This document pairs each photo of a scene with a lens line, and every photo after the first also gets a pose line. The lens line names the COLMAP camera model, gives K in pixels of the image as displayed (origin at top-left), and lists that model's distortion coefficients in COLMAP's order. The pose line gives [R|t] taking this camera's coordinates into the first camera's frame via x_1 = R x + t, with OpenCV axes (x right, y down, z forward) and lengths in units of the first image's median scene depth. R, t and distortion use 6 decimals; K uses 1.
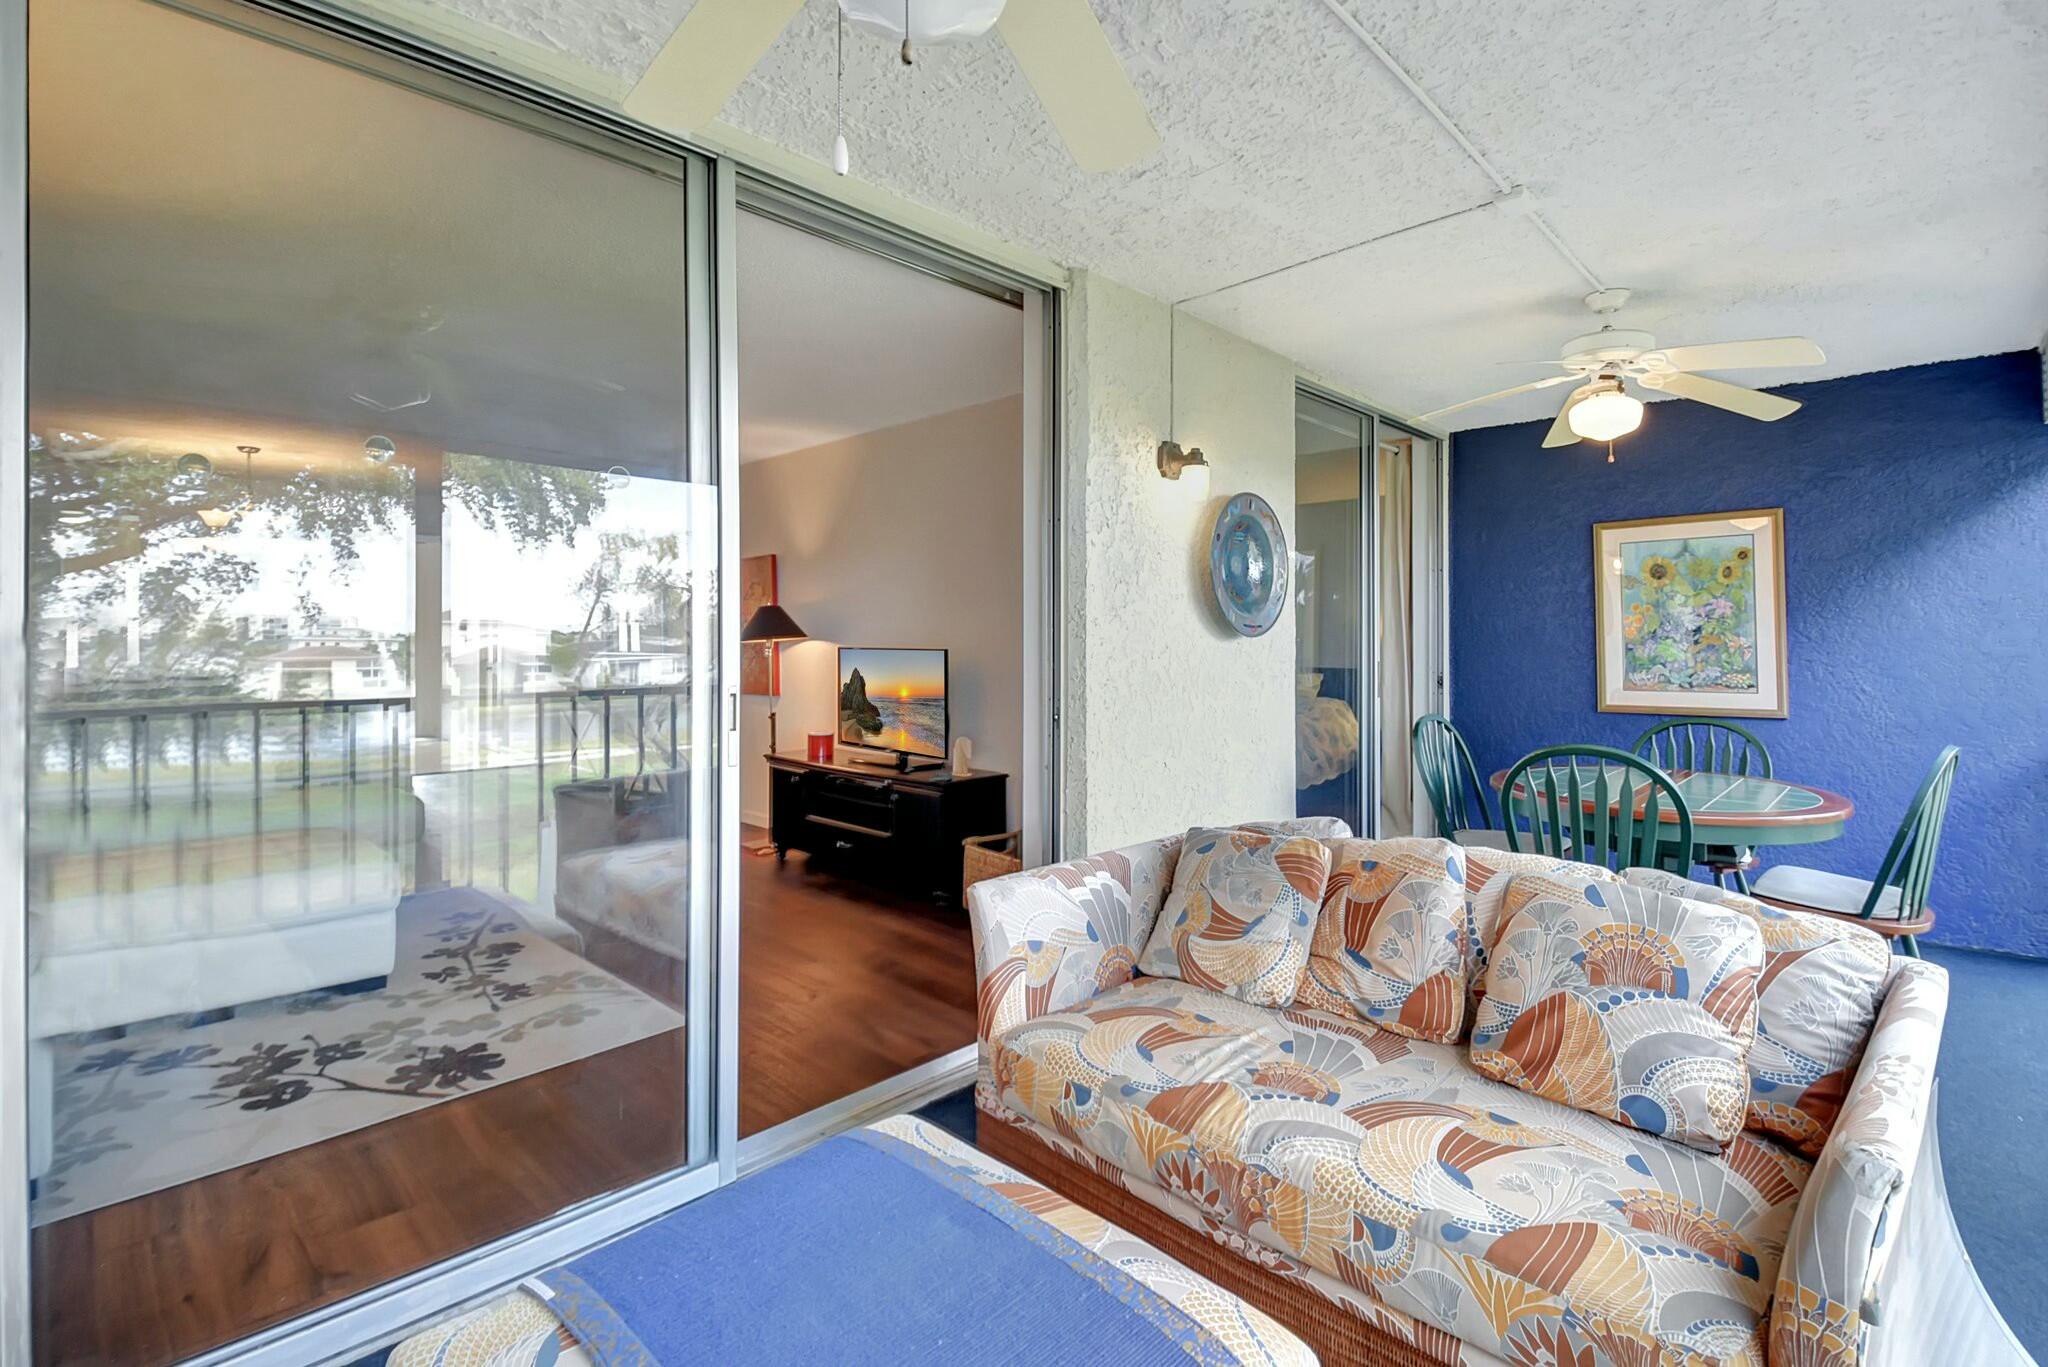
lens RADIAL K [[940.8, 0, 1020.5], [0, 940.8, 647.5], [0, 0, 1]] dist [0.000964, -0.019703]
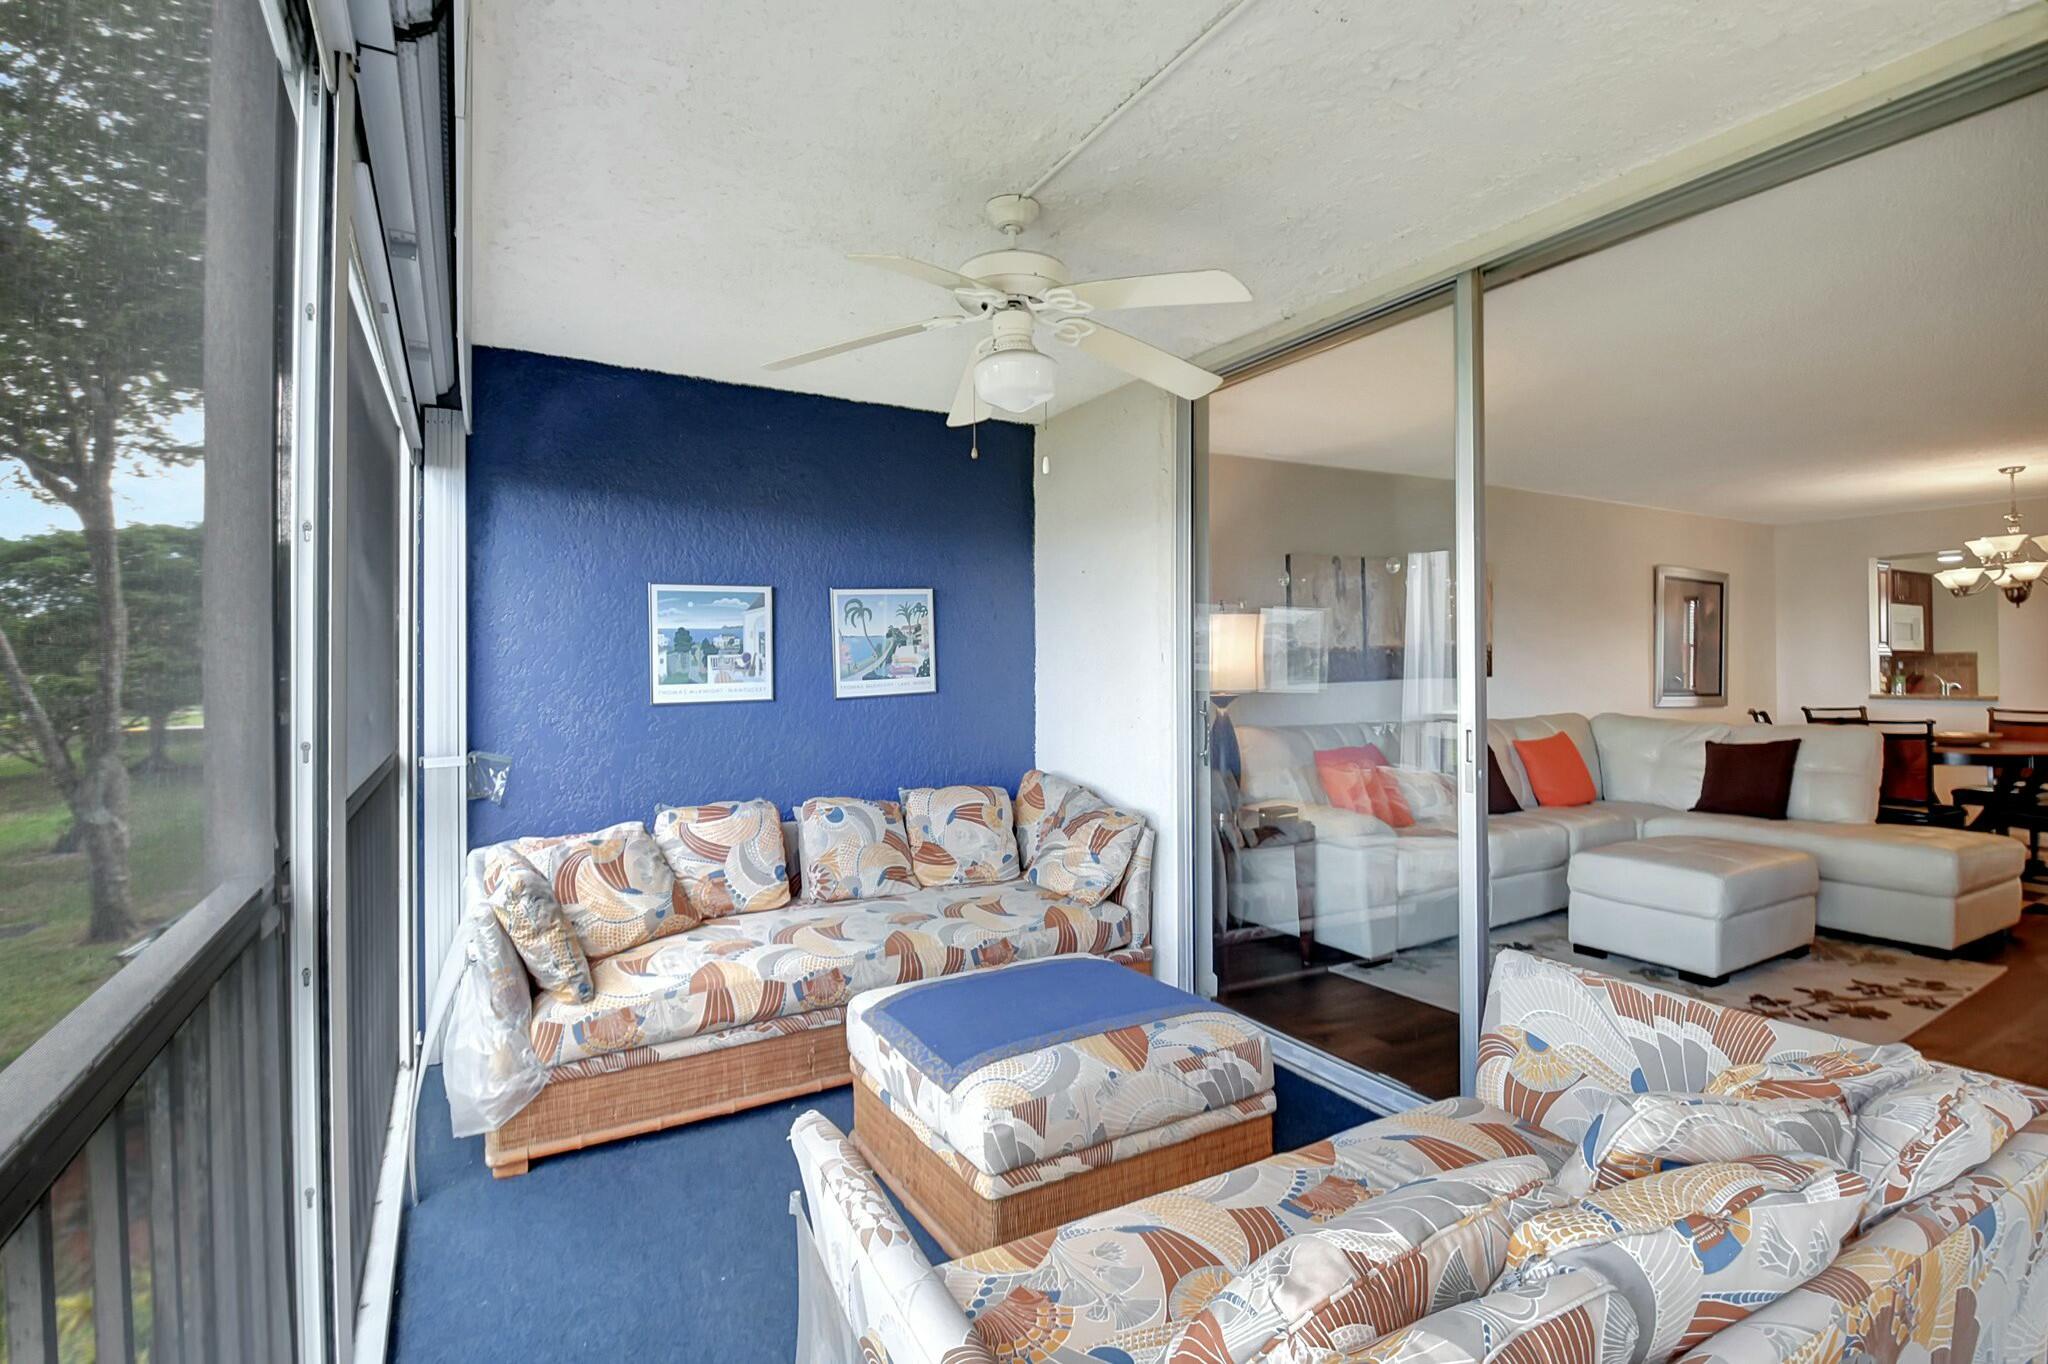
lens RADIAL K [[961.3, 0, 1017.8], [0, 961.3, 663.9], [0, 0, 1]] dist [0.001619, -0.016488]
pose [[-0.280462, -0.005898, -0.959847, 0.644037], [-0.007221, 0.999966, -0.004035, -0.014131], [0.959838, 0.005800, -0.280495, 0.507418]]
